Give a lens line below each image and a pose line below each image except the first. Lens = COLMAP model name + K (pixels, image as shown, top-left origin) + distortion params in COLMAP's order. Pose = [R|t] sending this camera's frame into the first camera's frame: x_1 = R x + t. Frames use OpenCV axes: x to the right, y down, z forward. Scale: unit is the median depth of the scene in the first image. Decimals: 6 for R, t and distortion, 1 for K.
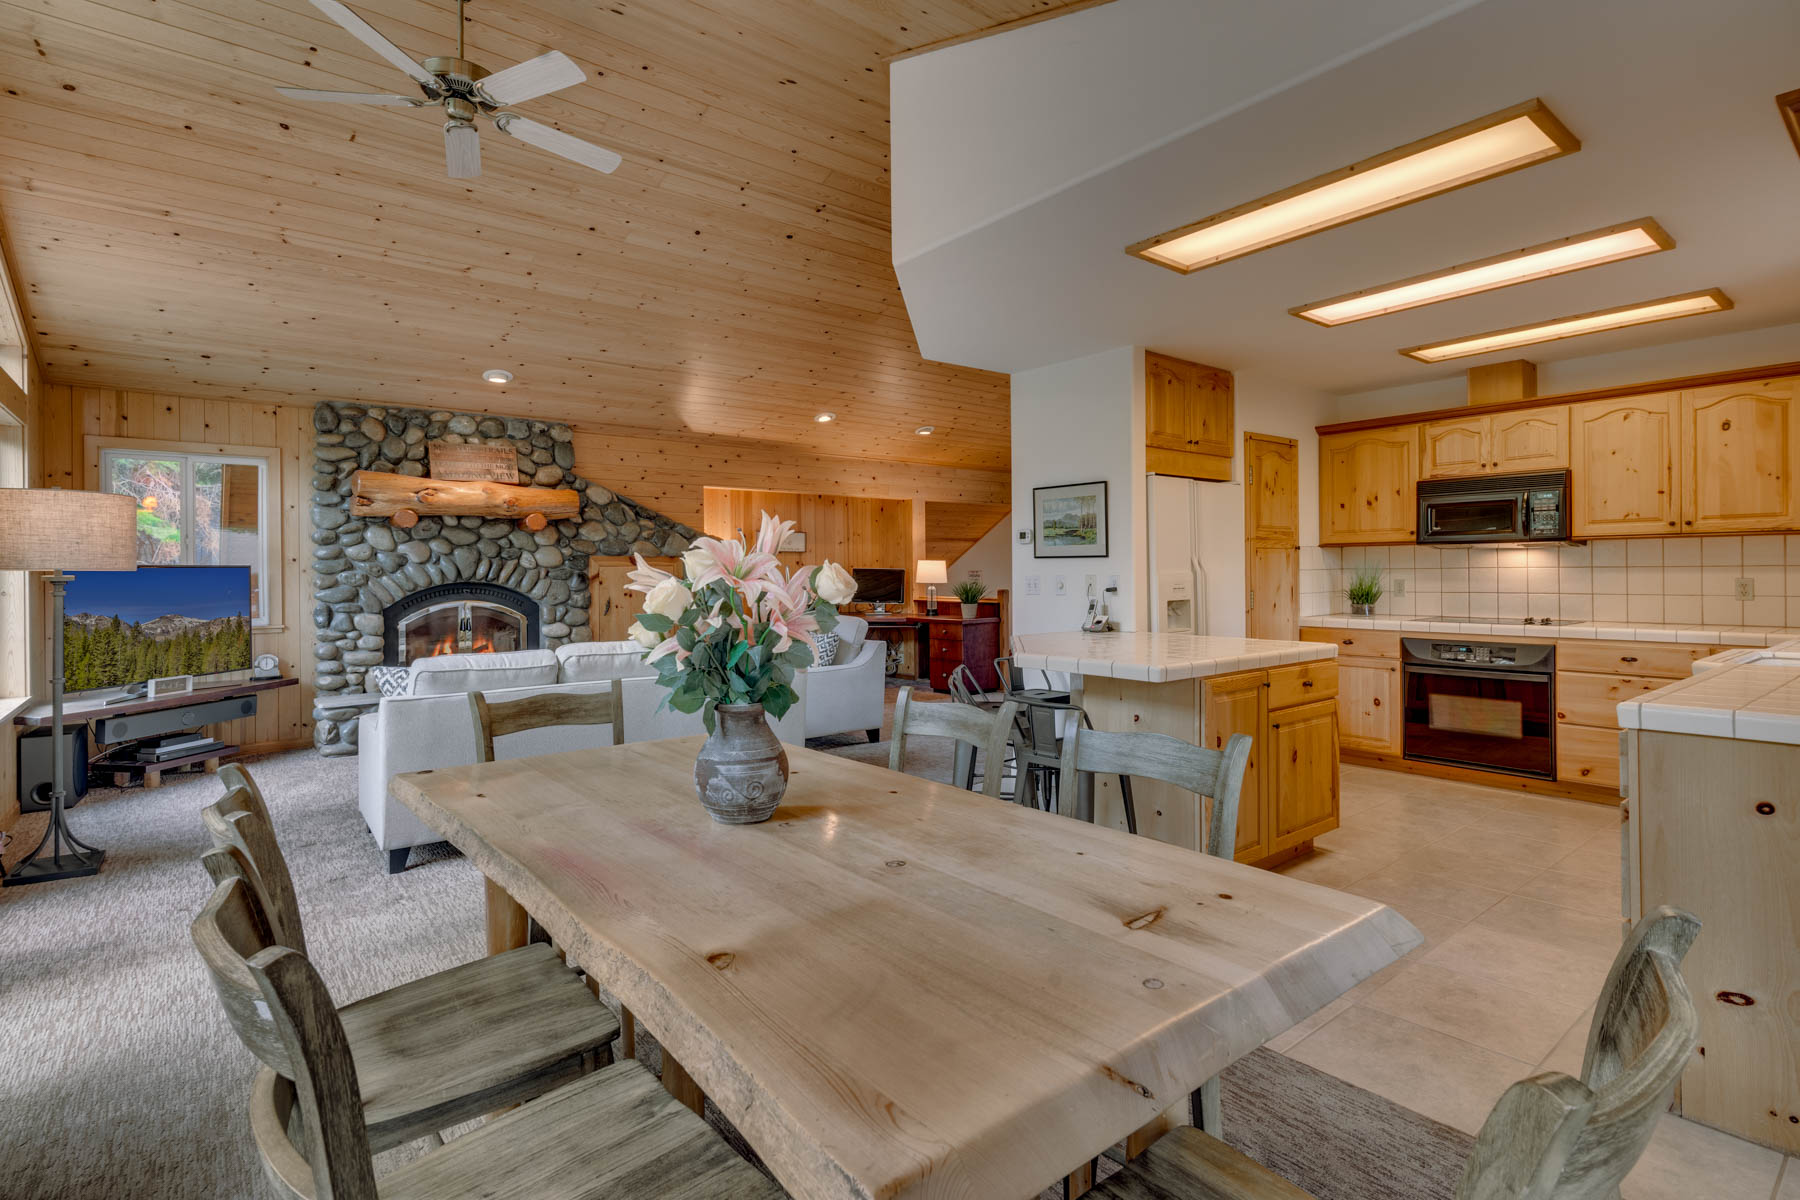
lens RADIAL K [[873.1, 0, 896.4], [0, 873.1, 575.3], [0, 0, 1]] dist [0.003321, 0.000023]
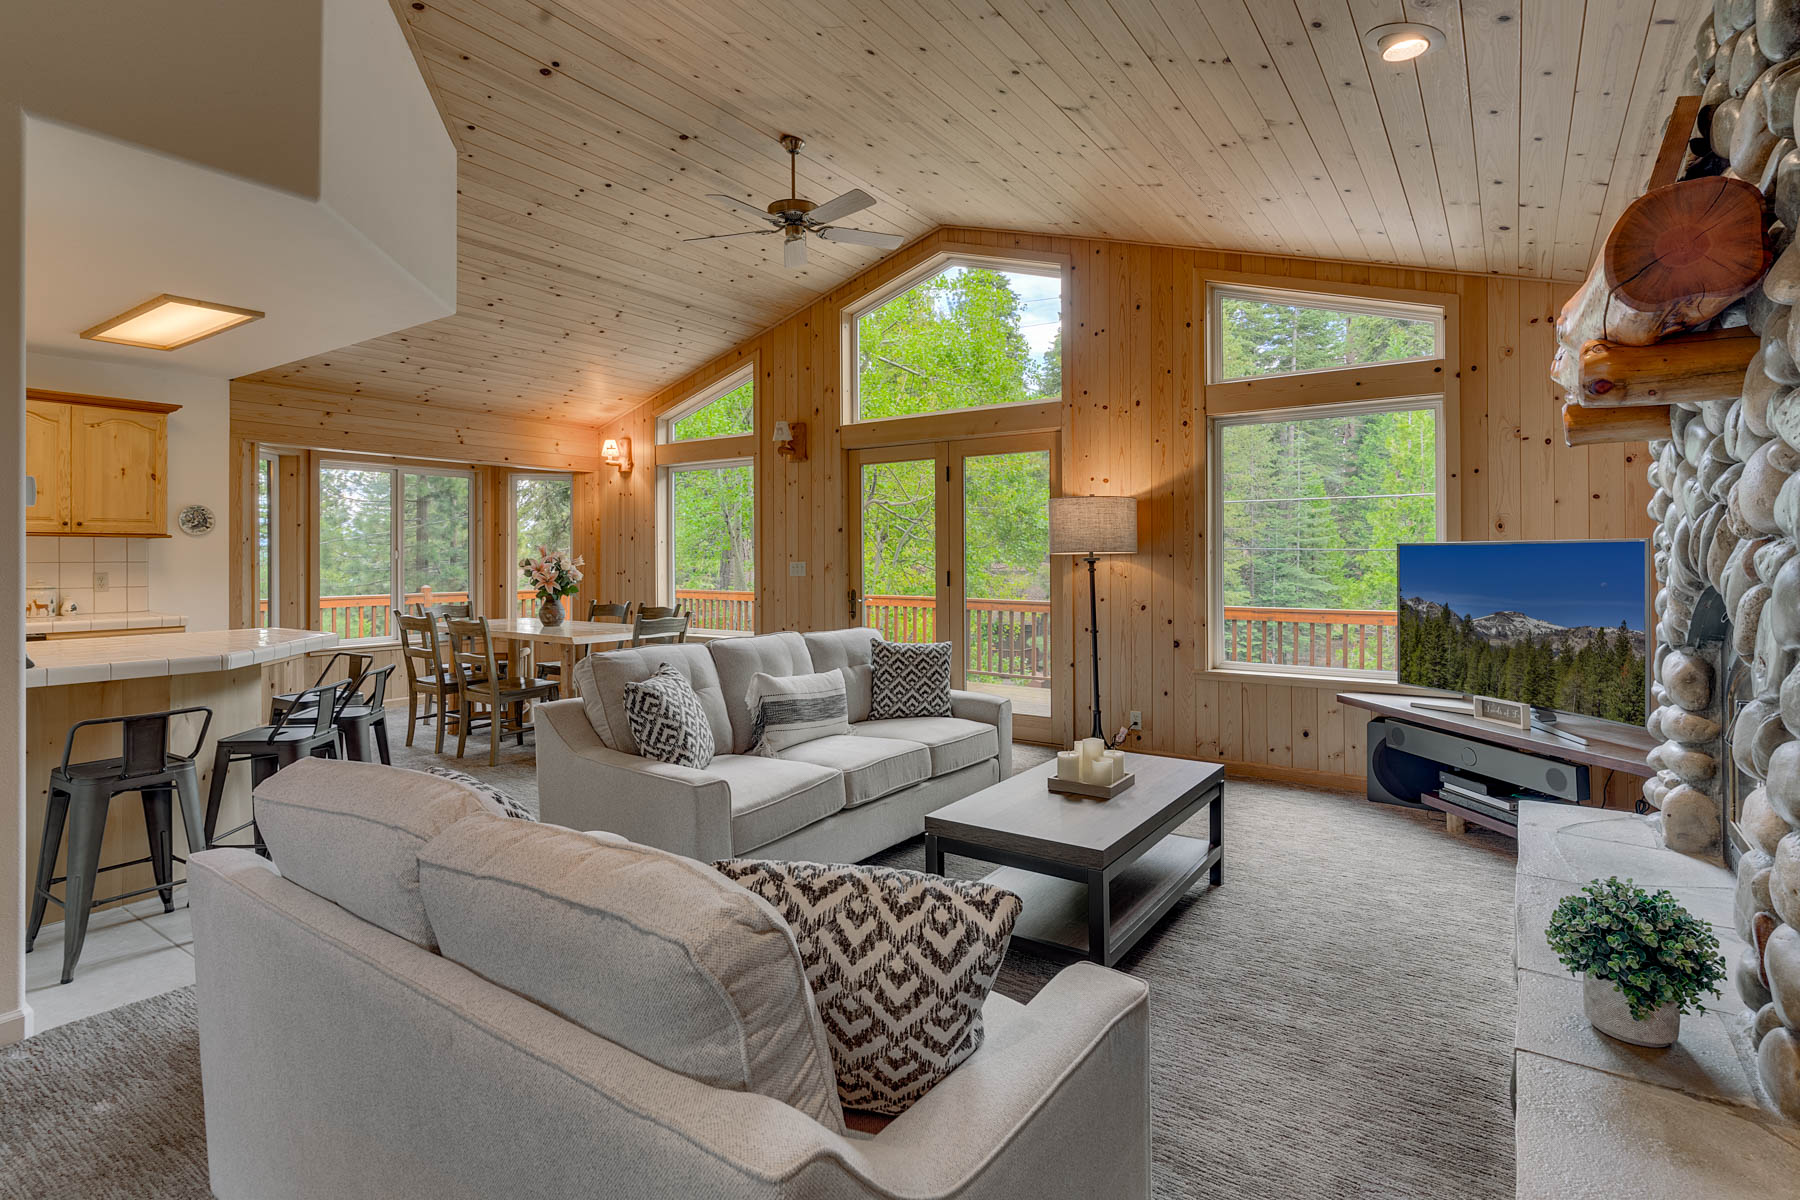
lens RADIAL K [[873.1, 0, 896.4], [0, 873.1, 575.3], [0, 0, 1]] dist [0.003321, 0.000023]
pose [[-0.960434, 0.016659, -0.278010, -0.152643], [0.009866, 0.999618, 0.025816, -0.006134], [0.278334, 0.022052, -0.960231, 1.414914]]
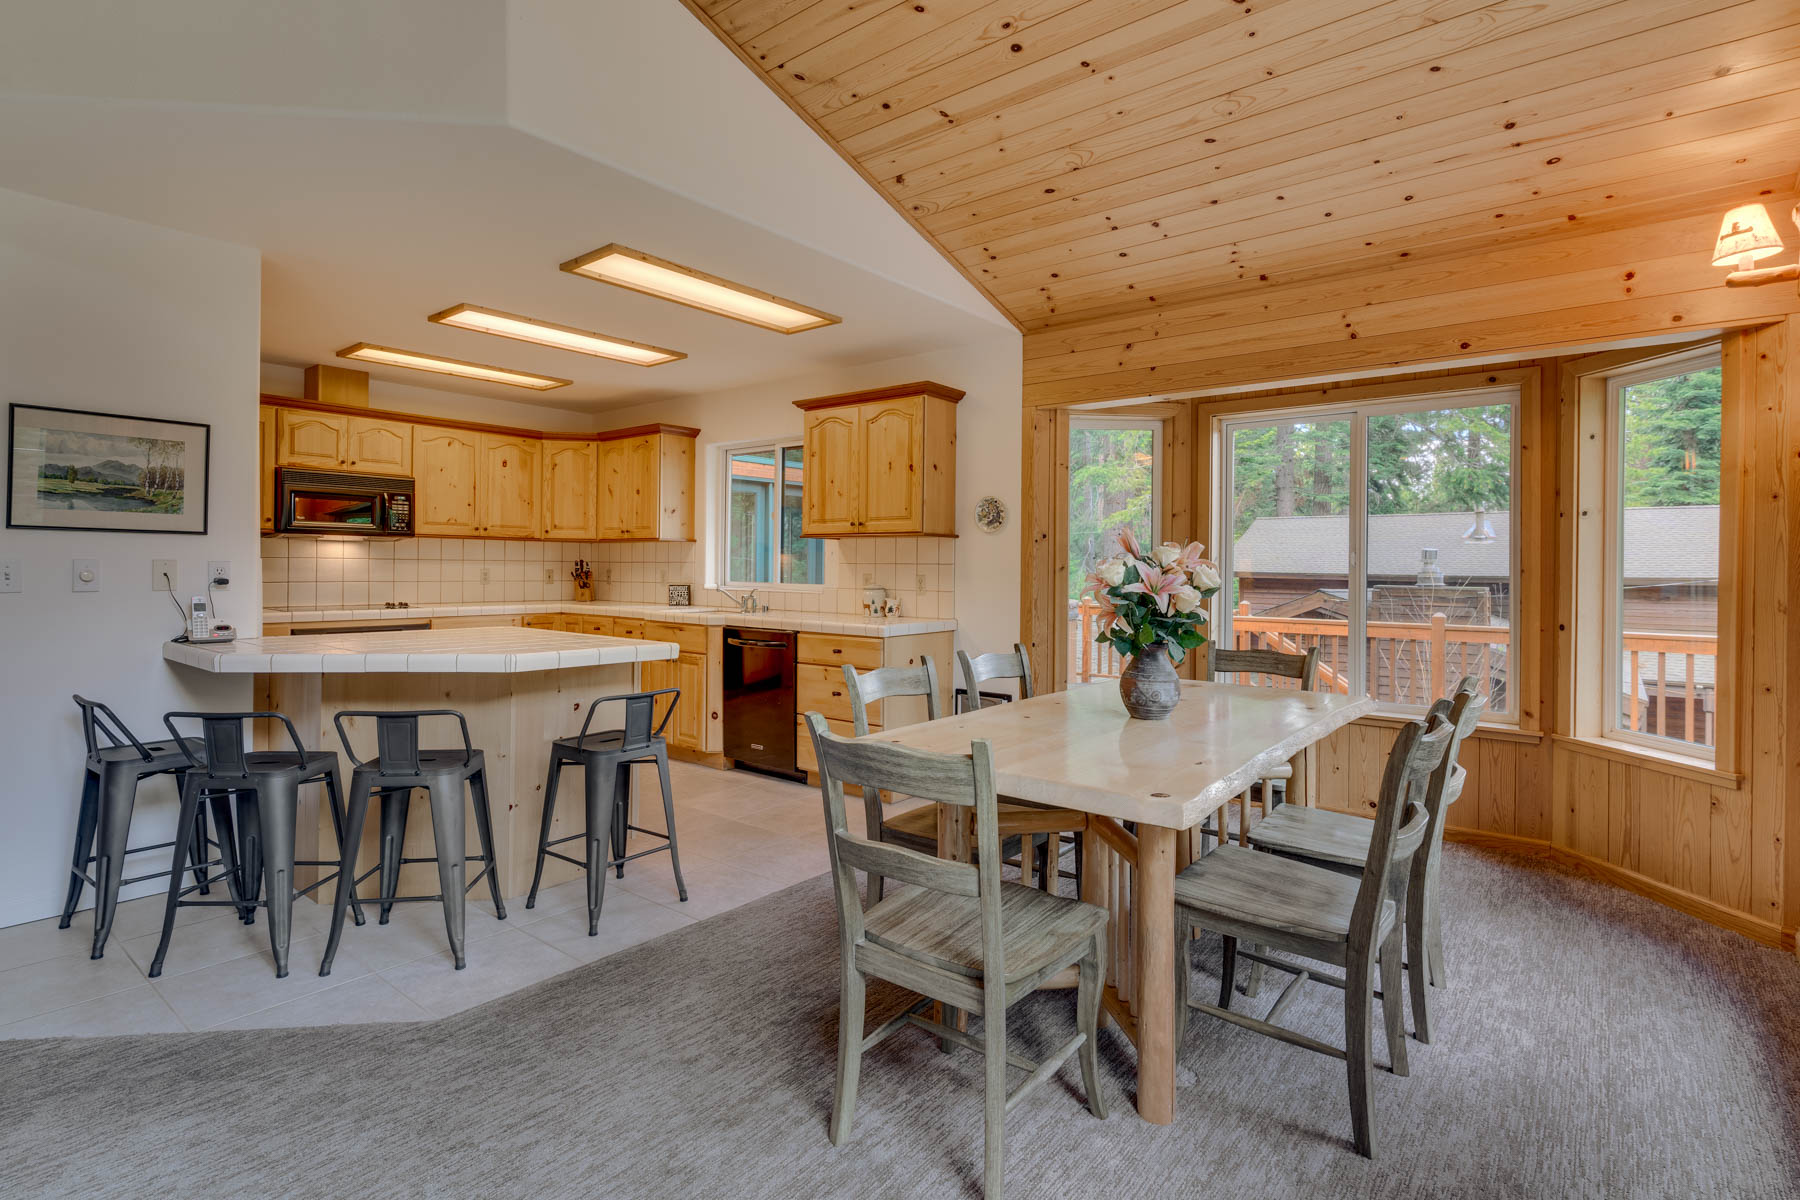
lens RADIAL K [[873.1, 0, 896.4], [0, 873.1, 575.3], [0, 0, 1]] dist [0.003321, 0.000023]
pose [[-0.213231, -0.003007, 0.976997, -0.454694], [-0.006116, 0.999980, 0.001743, 0.005611], [-0.976983, -0.005603, -0.213245, 0.503713]]
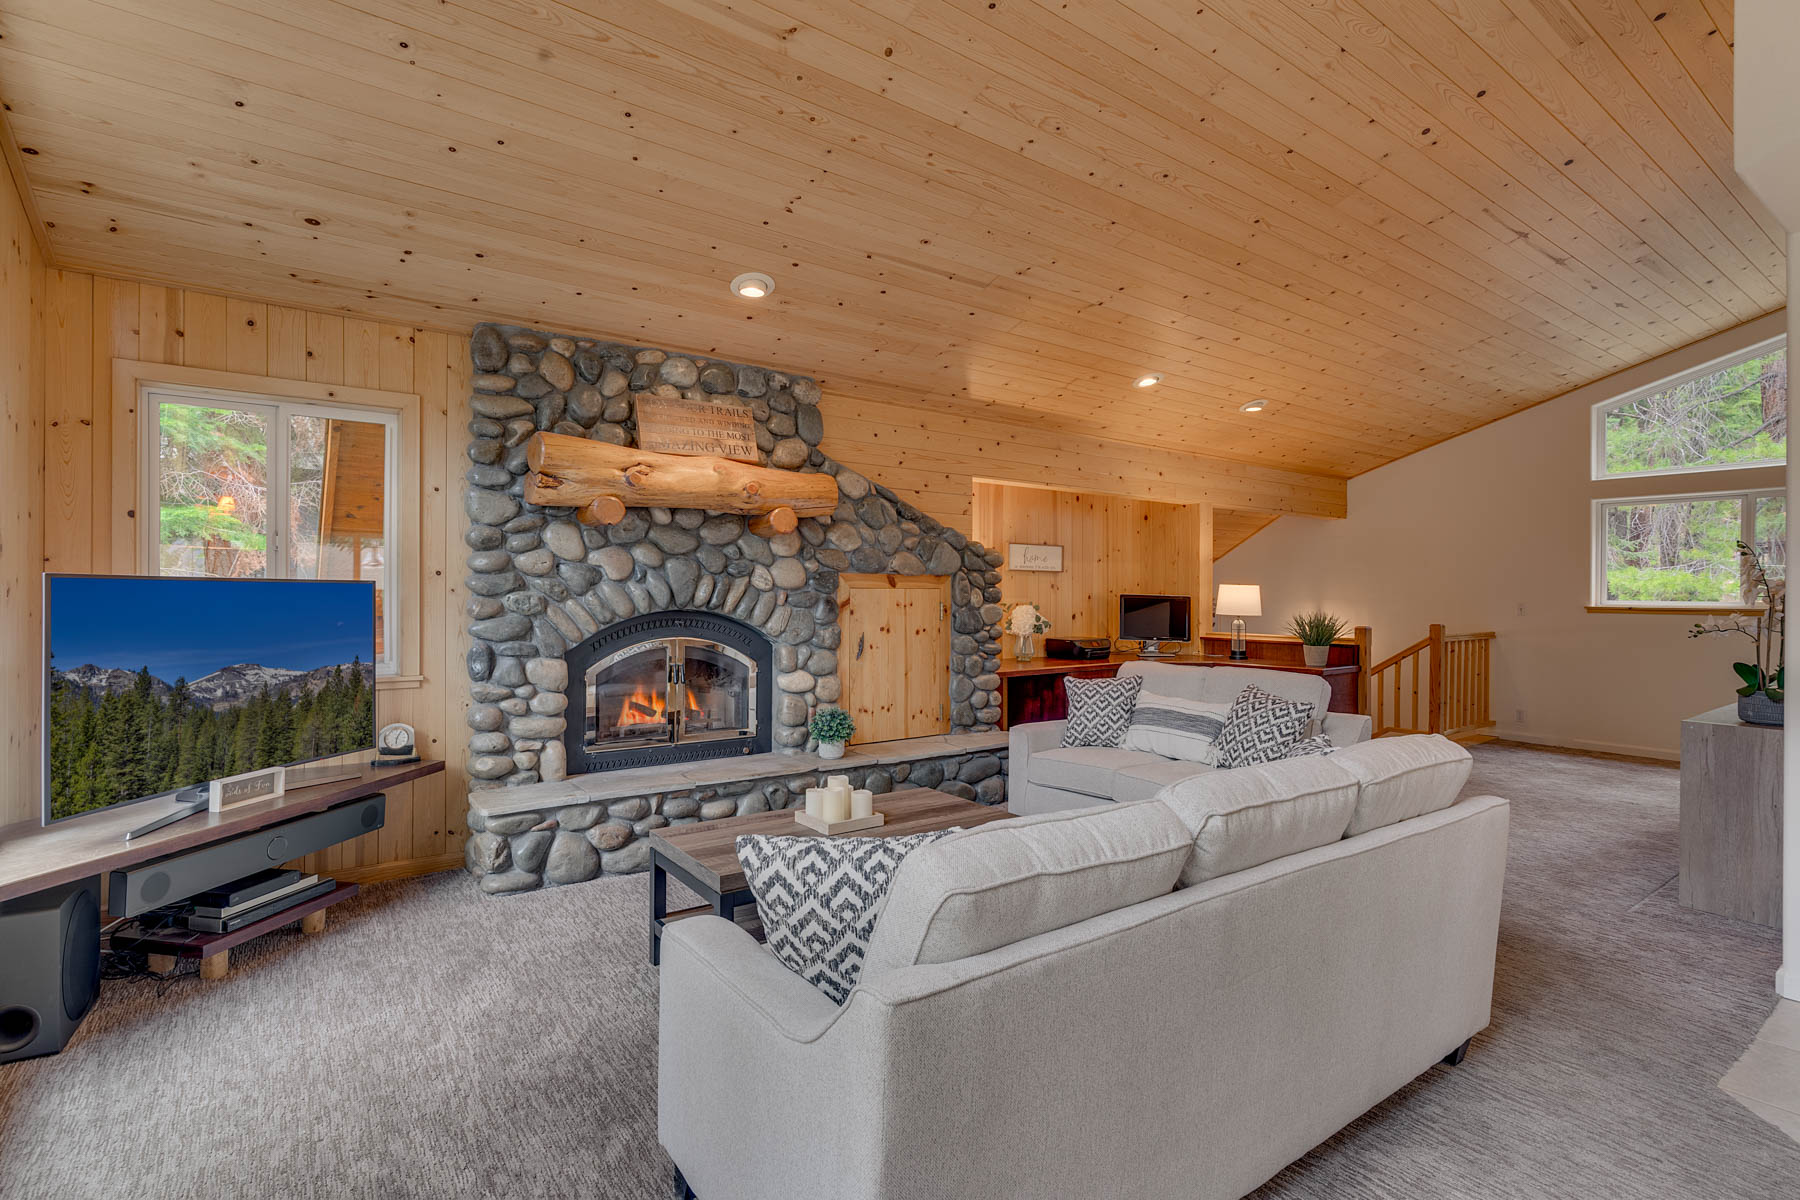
lens RADIAL K [[857.2, 0, 900.0], [0, 857.2, 600.0], [0, 0, 1]] dist [0.002122, 0.000067]
pose [[0.998905, 0.013097, -0.044907, -0.342748], [-0.012972, 0.999911, 0.003076, -0.004495], [0.044944, -0.002490, 0.998986, 0.413673]]
